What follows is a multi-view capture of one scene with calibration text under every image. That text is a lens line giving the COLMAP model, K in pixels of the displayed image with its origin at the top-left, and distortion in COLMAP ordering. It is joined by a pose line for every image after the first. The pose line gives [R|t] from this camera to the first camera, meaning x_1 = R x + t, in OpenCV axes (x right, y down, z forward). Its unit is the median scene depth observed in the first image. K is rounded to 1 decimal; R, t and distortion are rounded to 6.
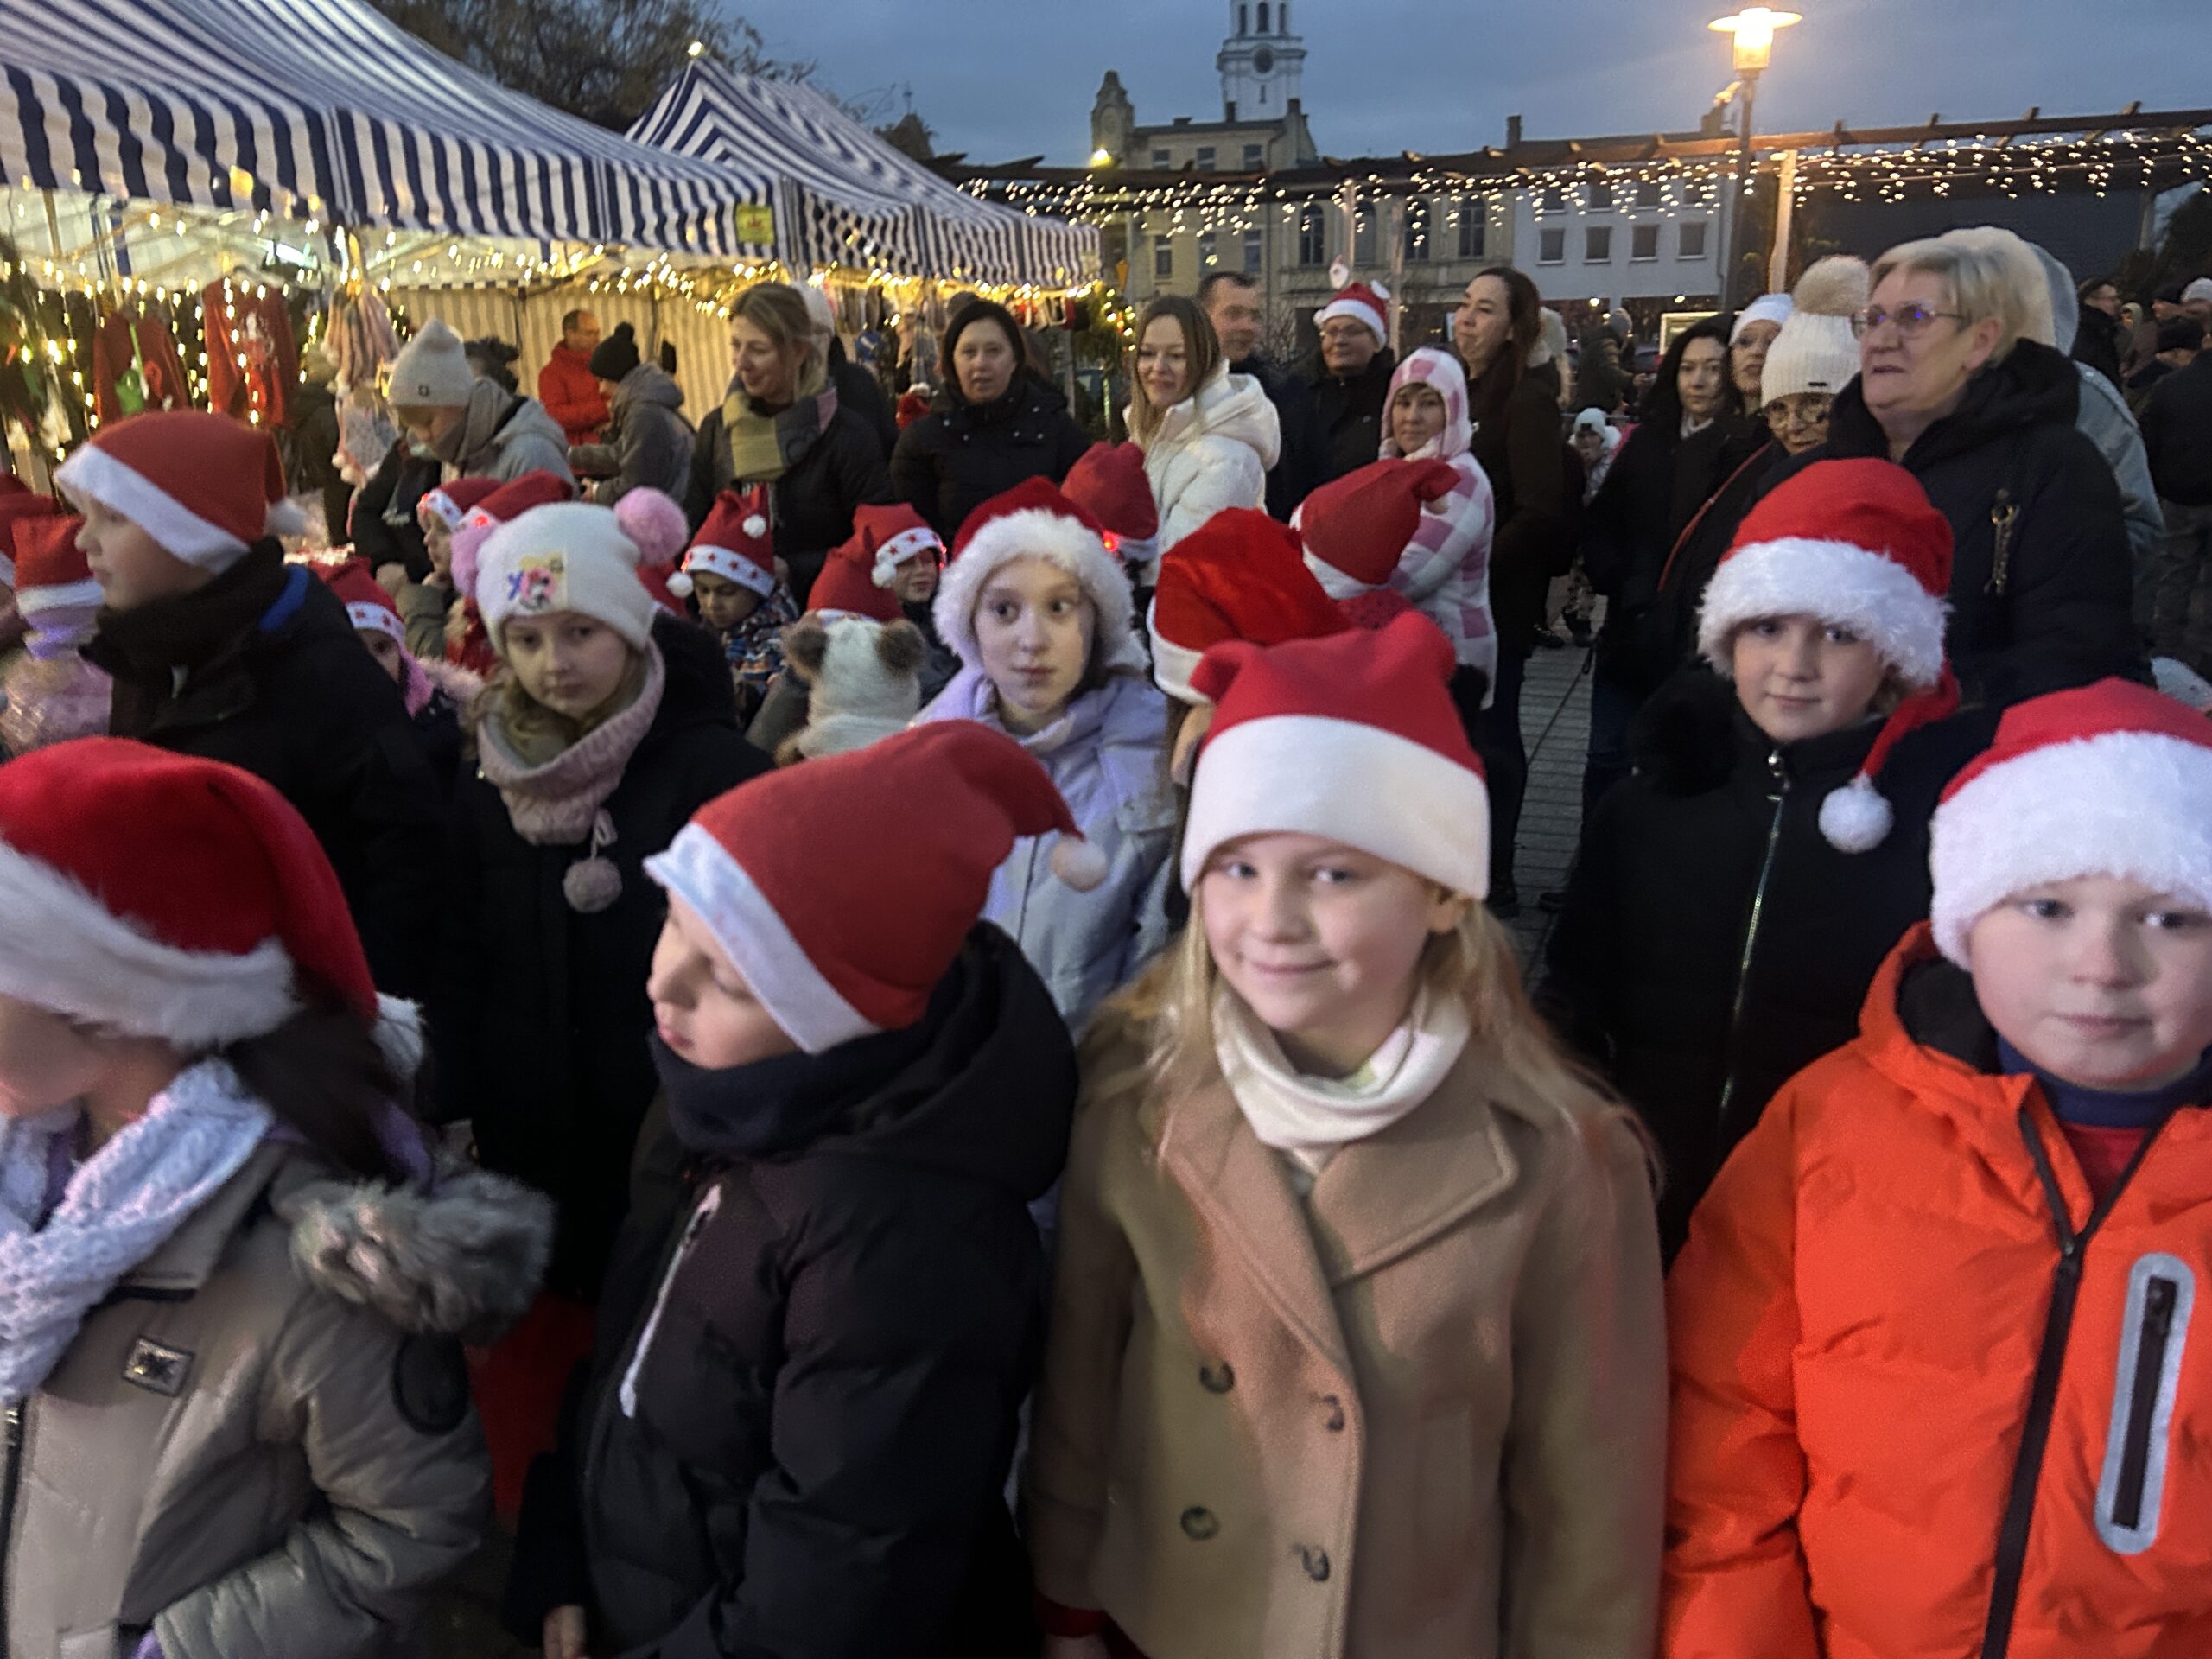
lens RADIAL K [[1655.6, 0, 1083.1], [0, 1655.6, 814.1], [0, 0, 1]] dist [0.024984, -0.040789]
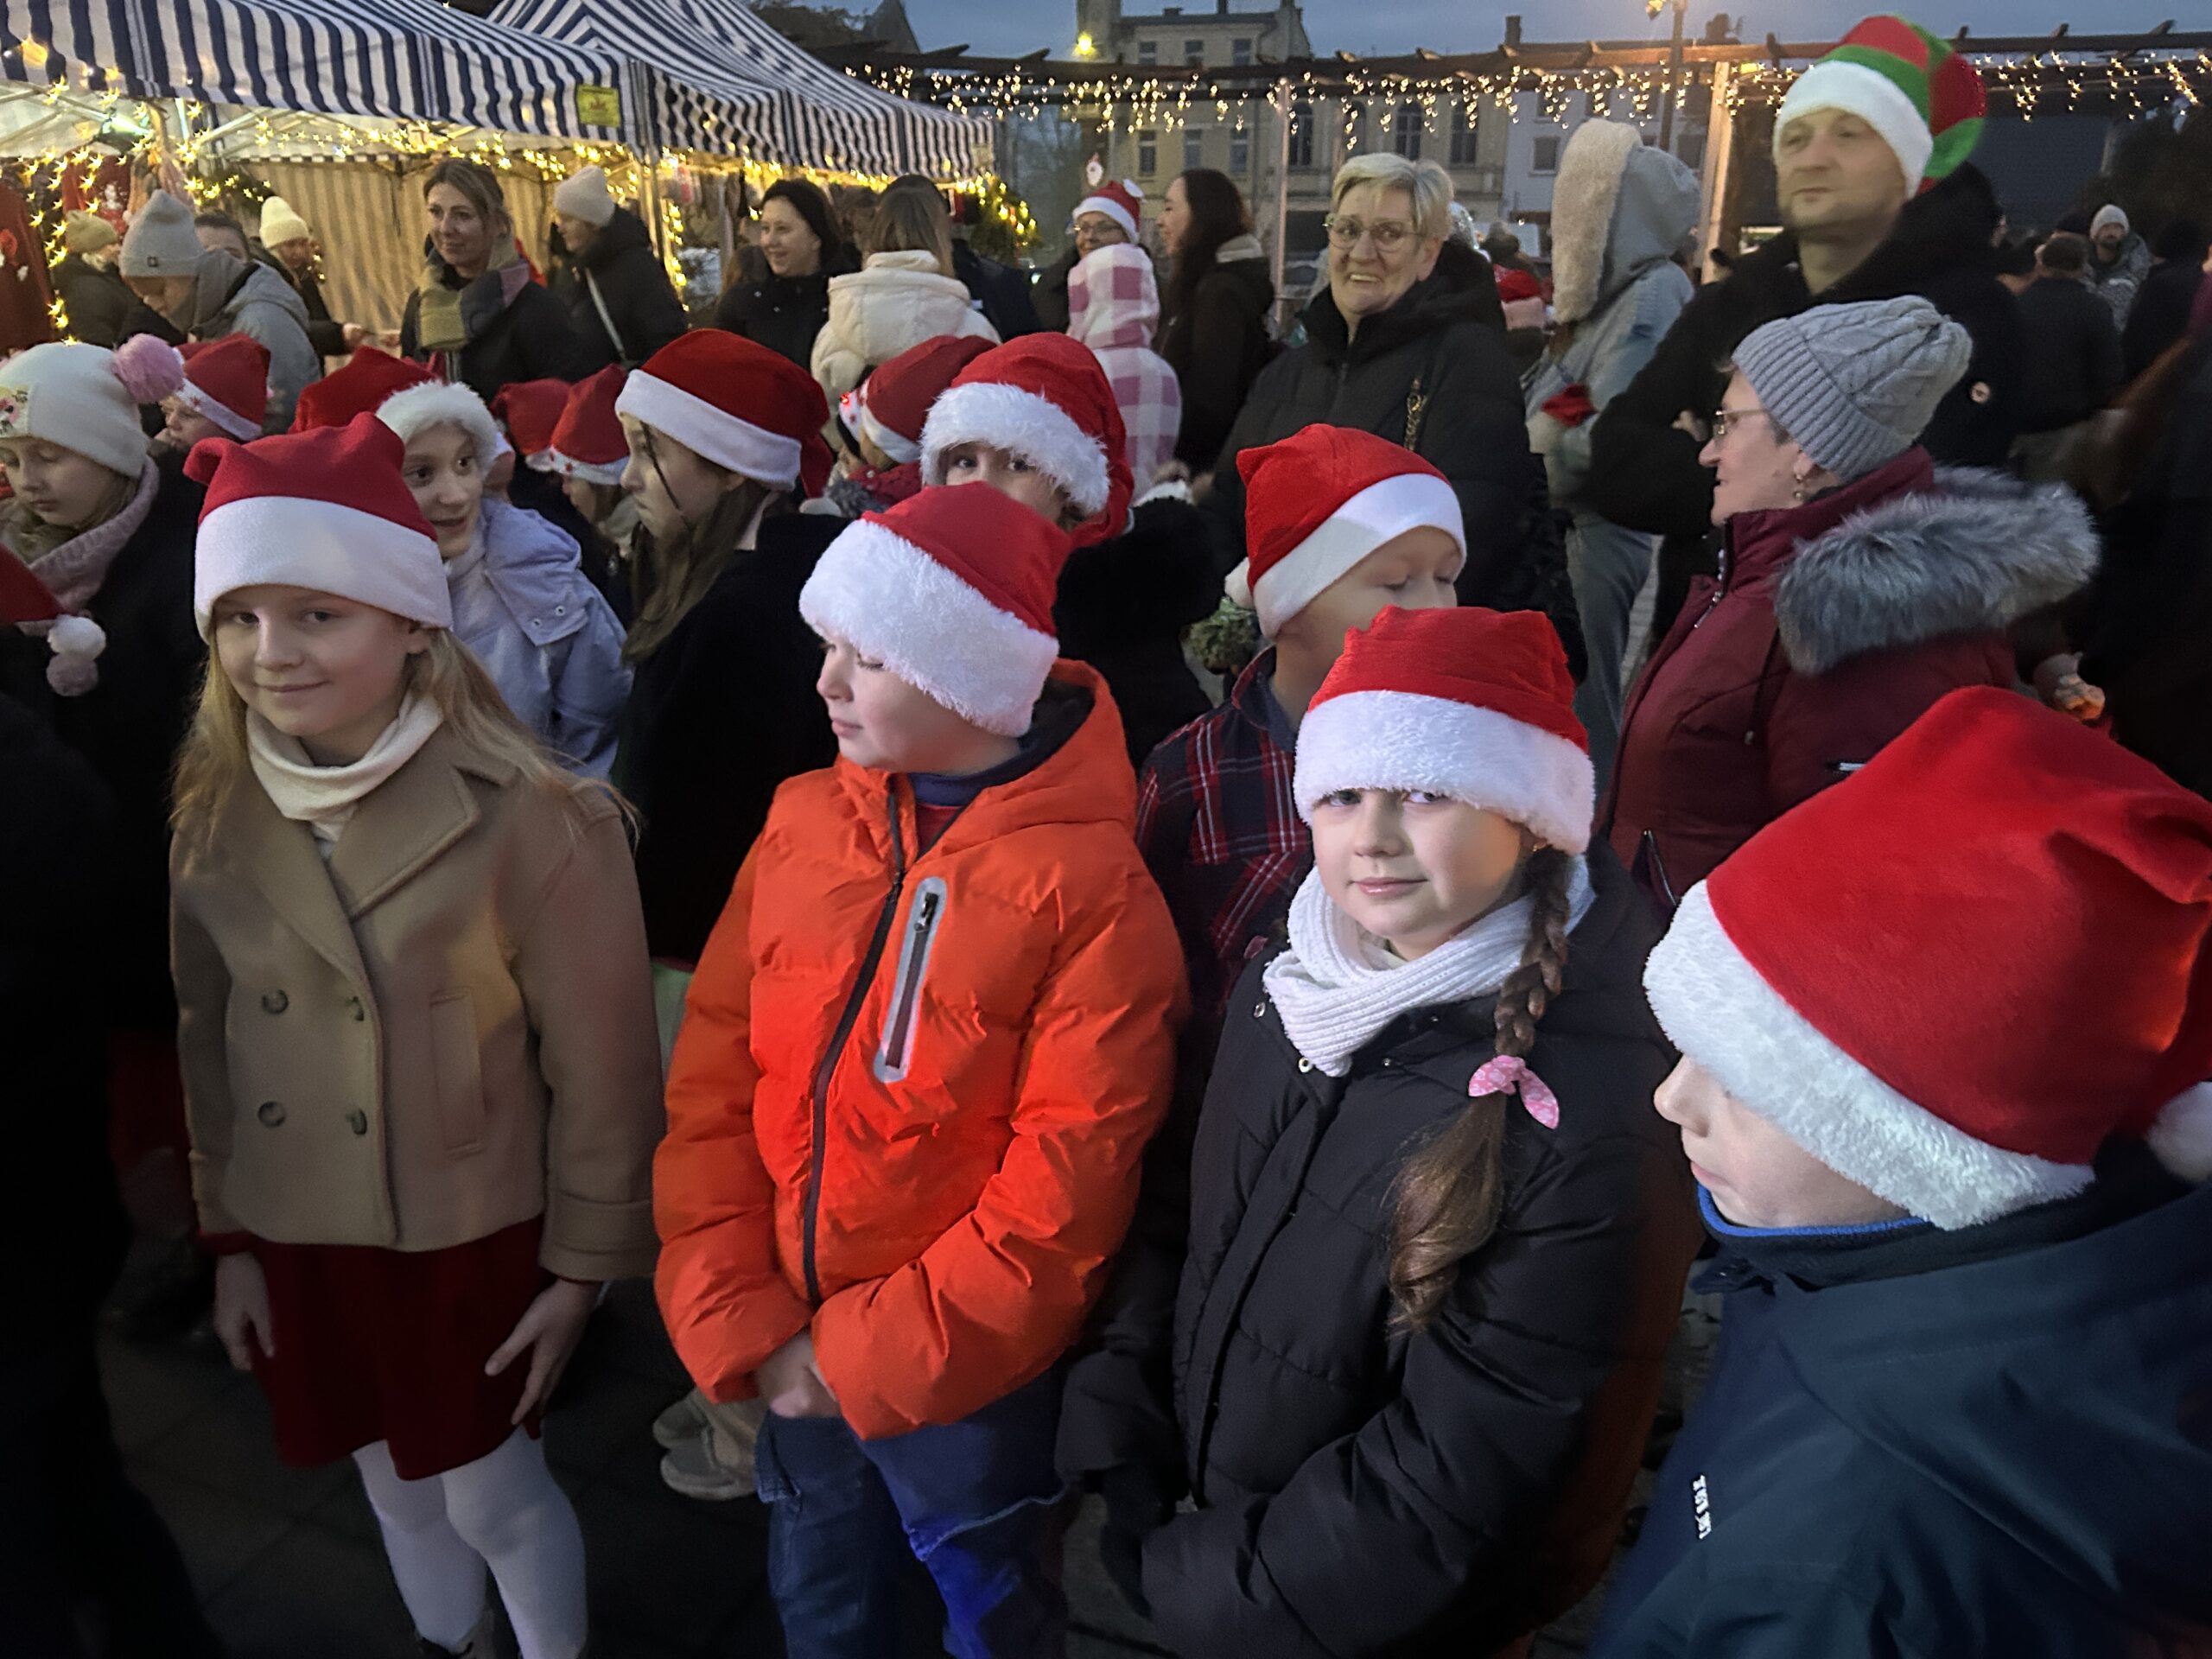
lens RADIAL K [[1655.6, 0, 1105.6], [0, 1655.6, 830.3], [0, 0, 1]] dist [0.024984, -0.040789]
pose [[0.999548, 0.020391, 0.022095, 0.105554], [-0.021752, 0.997762, 0.063227, 0.015553], [-0.020756, -0.063679, 0.997755, -0.048011]]
